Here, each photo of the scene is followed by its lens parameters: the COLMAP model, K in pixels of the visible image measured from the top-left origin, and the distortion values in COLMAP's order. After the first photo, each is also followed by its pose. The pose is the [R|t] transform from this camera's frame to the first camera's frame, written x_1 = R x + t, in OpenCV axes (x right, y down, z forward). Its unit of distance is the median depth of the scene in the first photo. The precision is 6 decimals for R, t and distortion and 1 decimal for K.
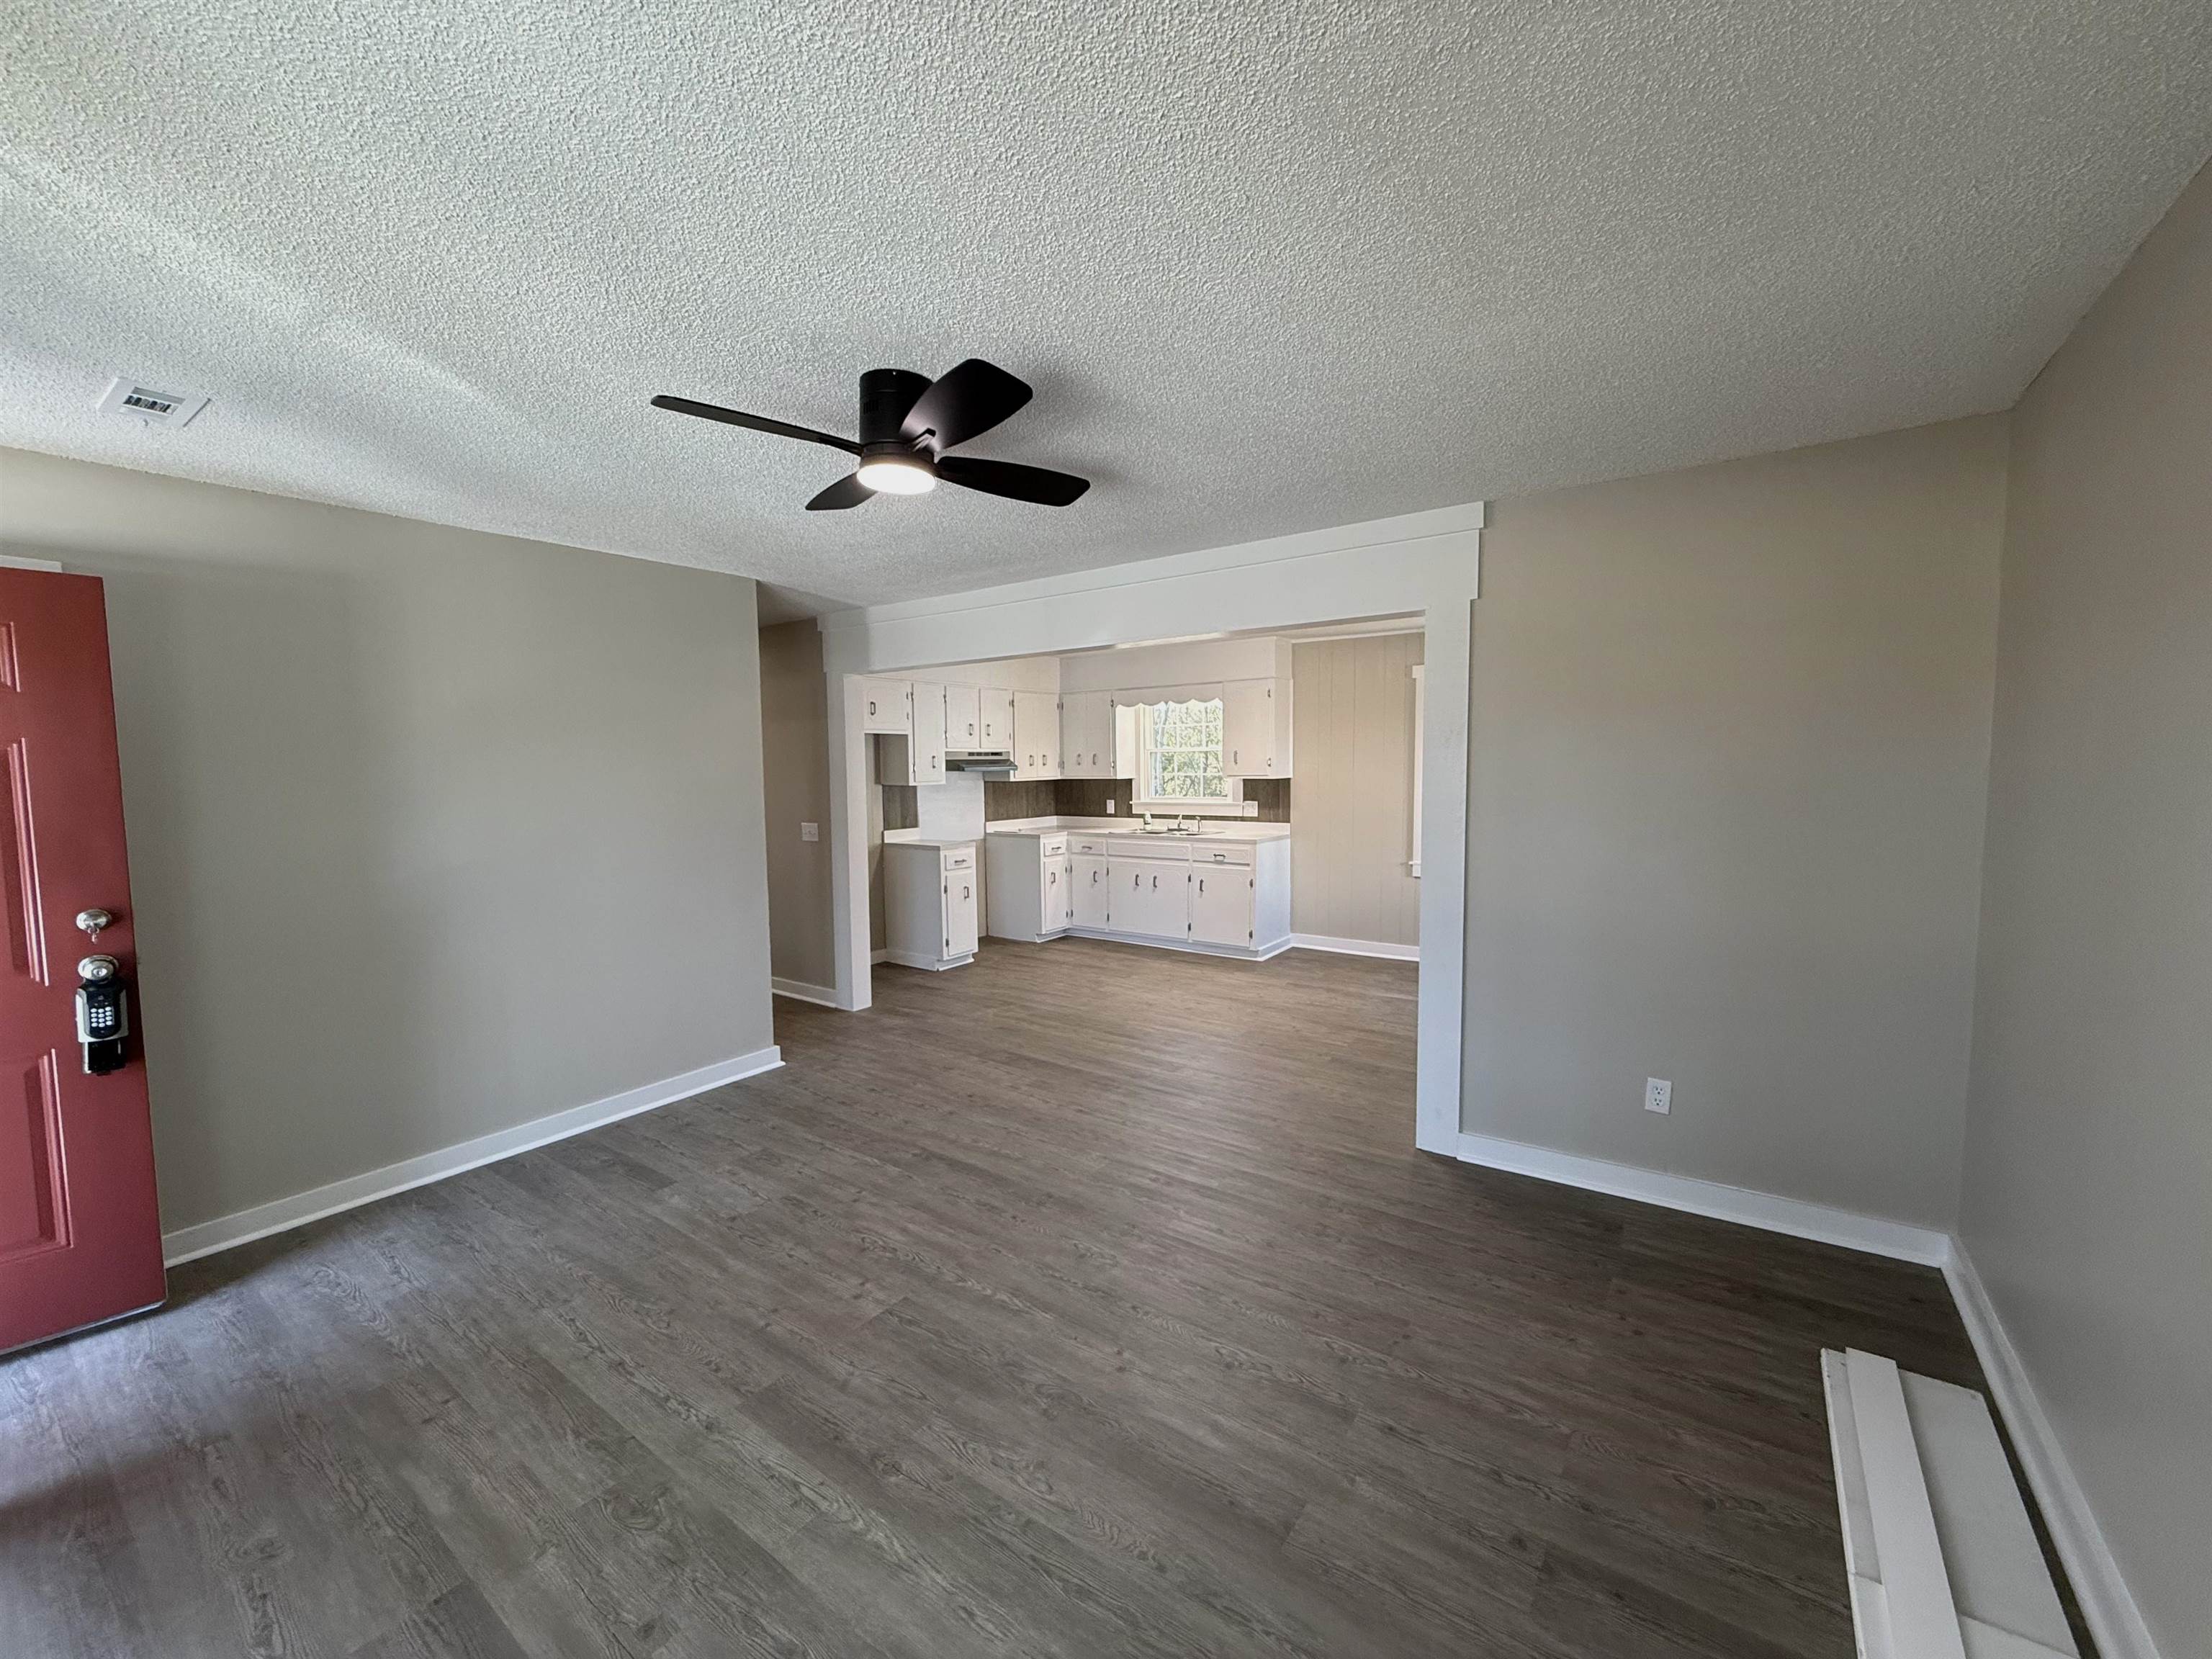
lens RADIAL K [[879.1, 0, 1103.4], [0, 879.1, 830.5], [0, 0, 1]] dist [0.000161, 0.000304]
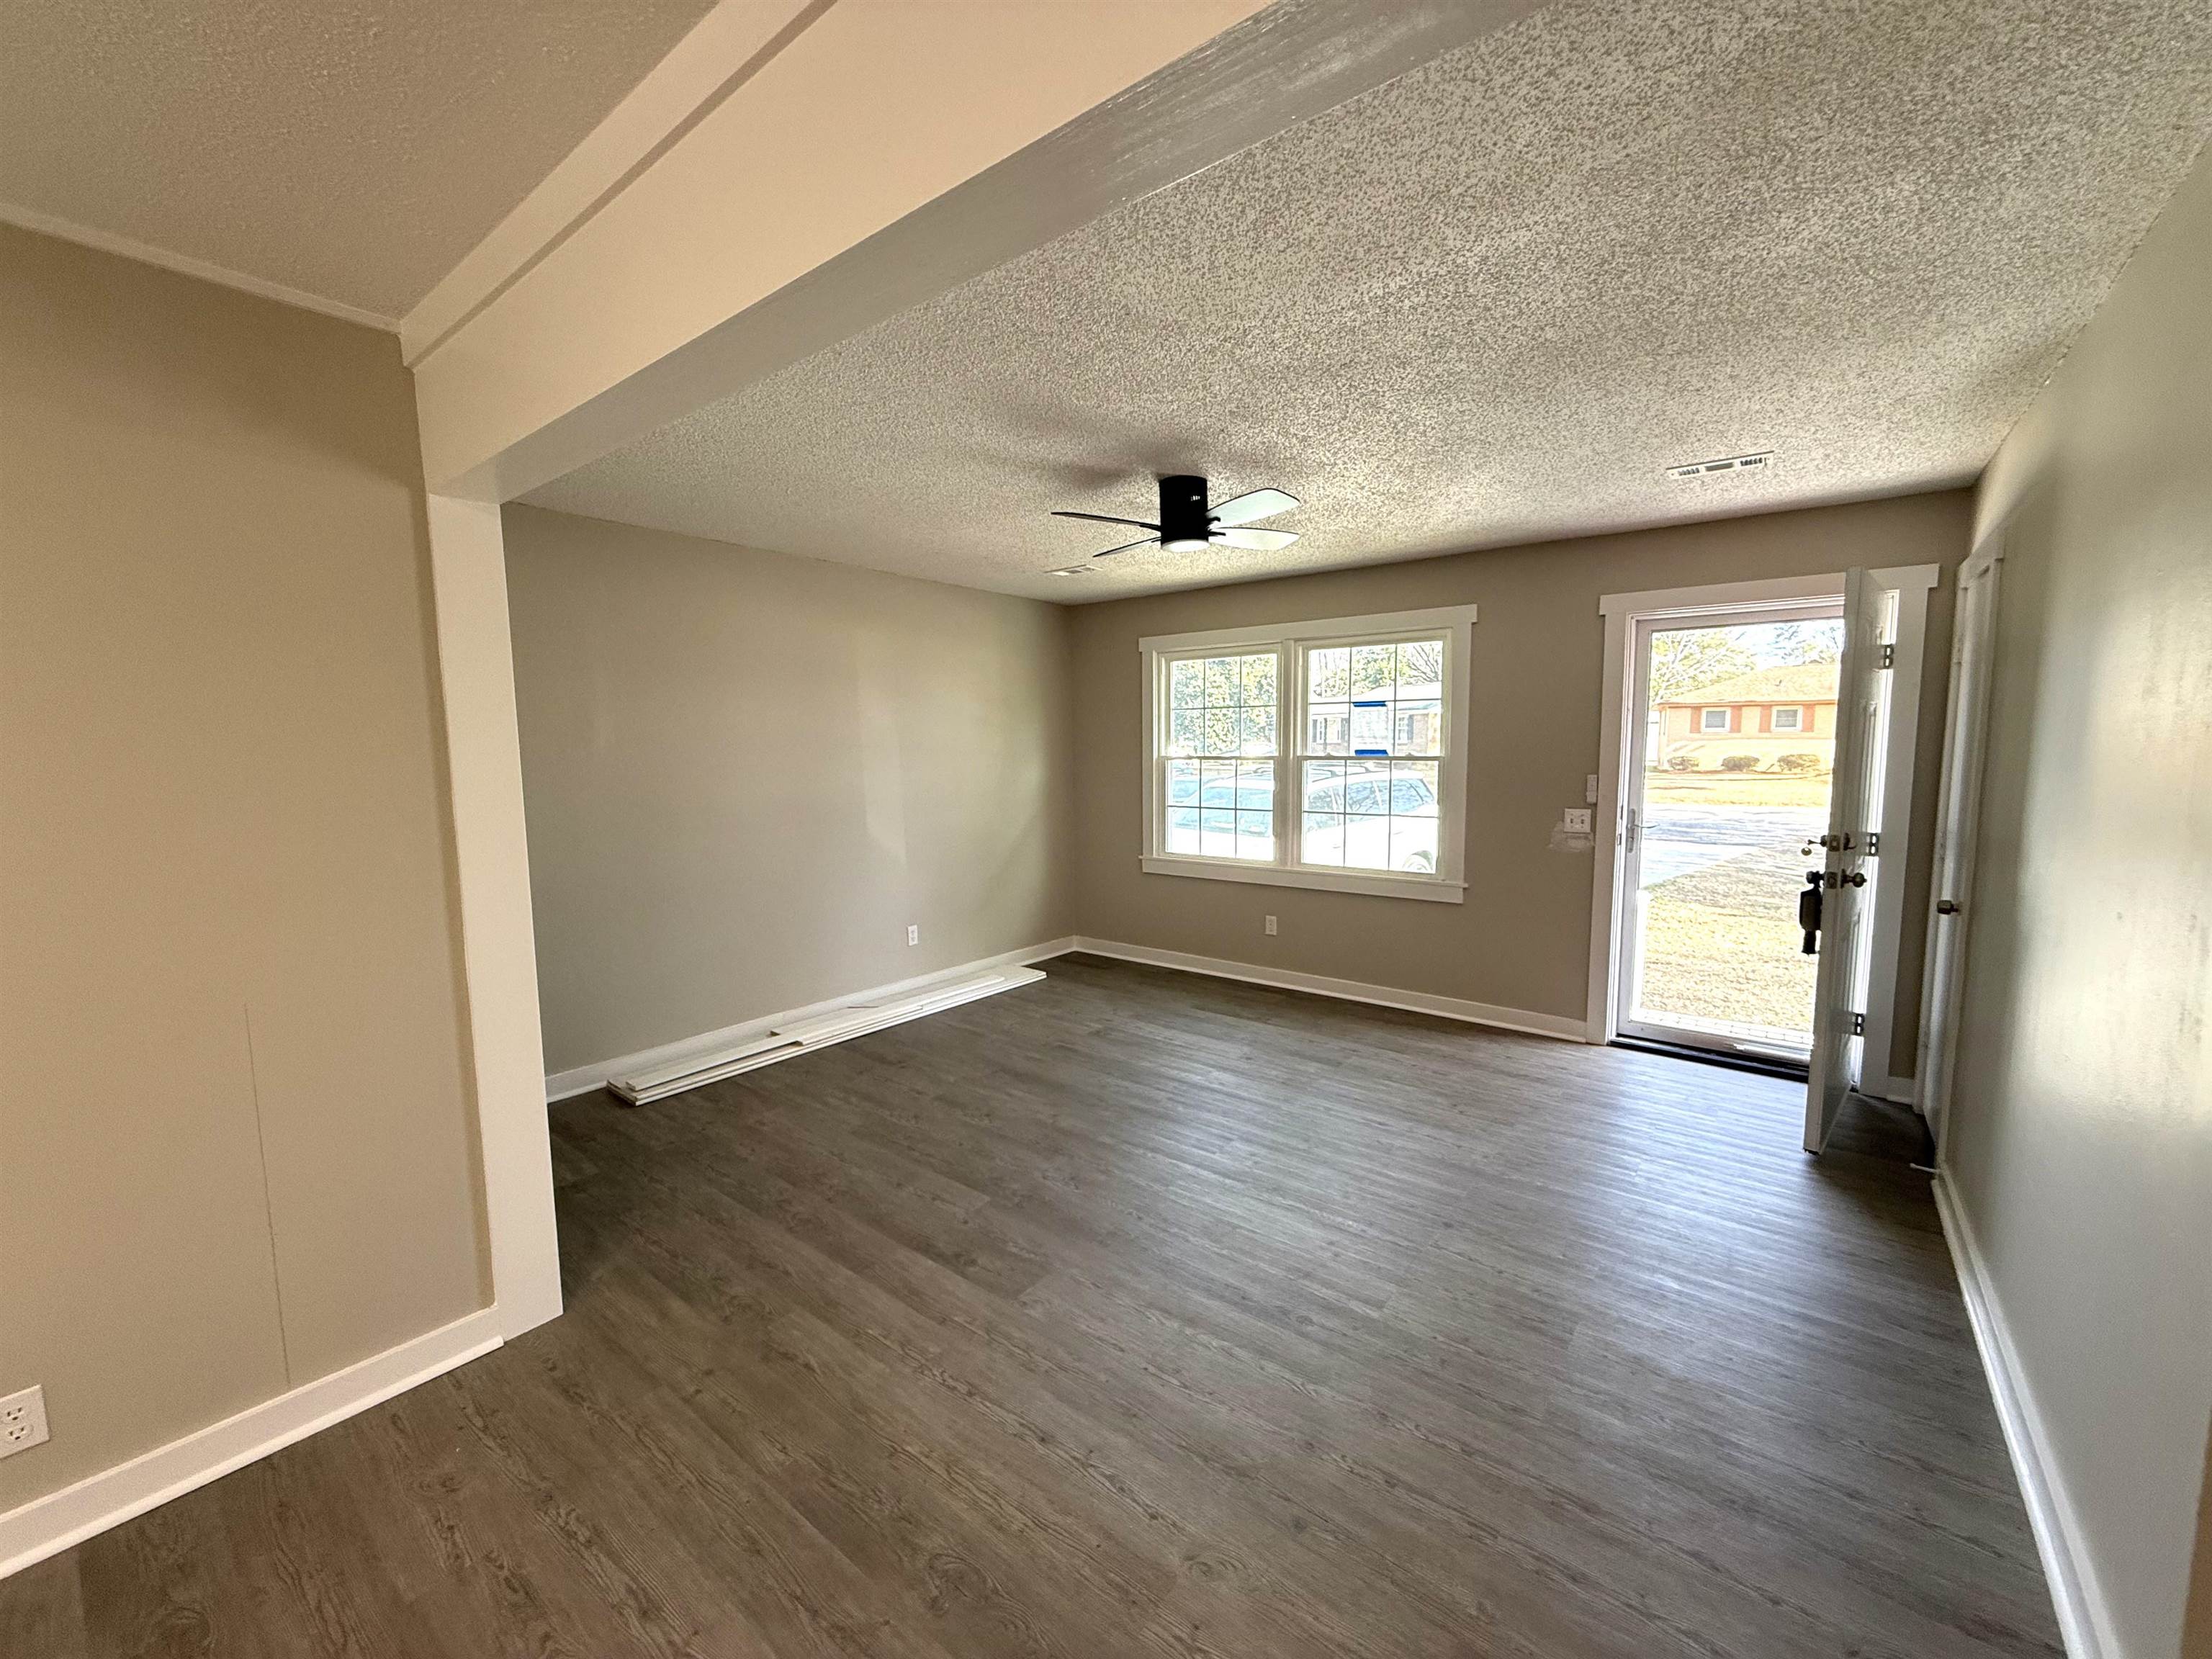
lens RADIAL K [[879.1, 0, 1103.4], [0, 879.1, 830.5], [0, 0, 1]] dist [0.000161, 0.000304]
pose [[-0.998675, 0.012745, 0.049860, -0.049391], [0.021609, 0.983152, 0.181507, -0.060553], [-0.046707, 0.182343, -0.982125, 0.804058]]
